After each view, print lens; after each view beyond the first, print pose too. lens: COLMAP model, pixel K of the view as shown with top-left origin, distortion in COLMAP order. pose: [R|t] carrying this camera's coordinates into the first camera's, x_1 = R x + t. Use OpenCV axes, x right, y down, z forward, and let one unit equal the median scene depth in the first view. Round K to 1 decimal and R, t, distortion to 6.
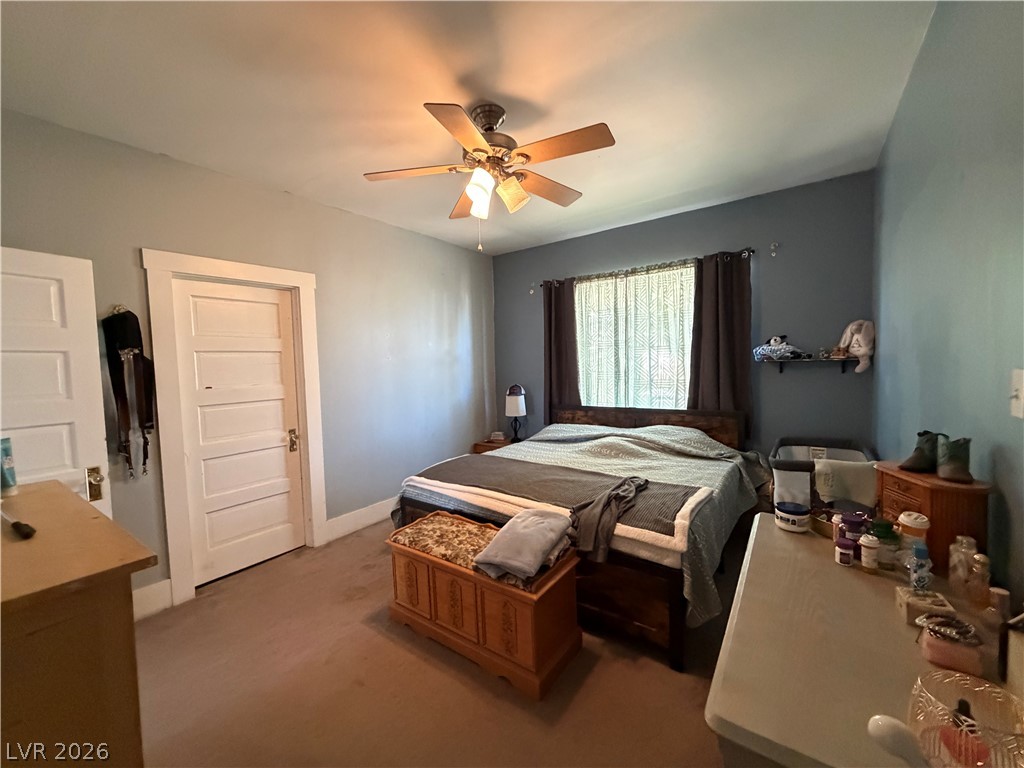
lens RADIAL K [[405.5, 0, 508.1], [0, 405.5, 383.8], [0, 0, 1]] dist [-0.002140, 0.000171]
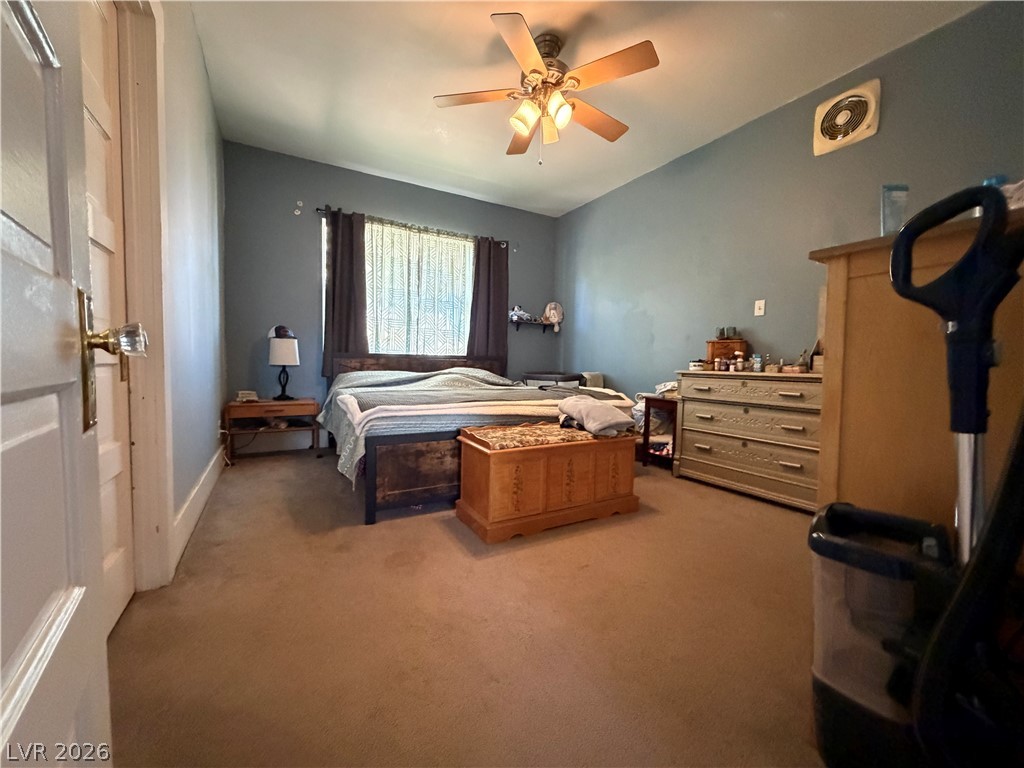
lens RADIAL K [[405.5, 0, 508.0], [0, 405.5, 382.9], [0, 0, 1]] dist [-0.002140, 0.000171]
pose [[0.409807, -0.008258, 0.912135, -0.635258], [0.012442, 0.999917, 0.003463, 0.143058], [-0.912087, 0.009930, 0.409876, 0.367664]]
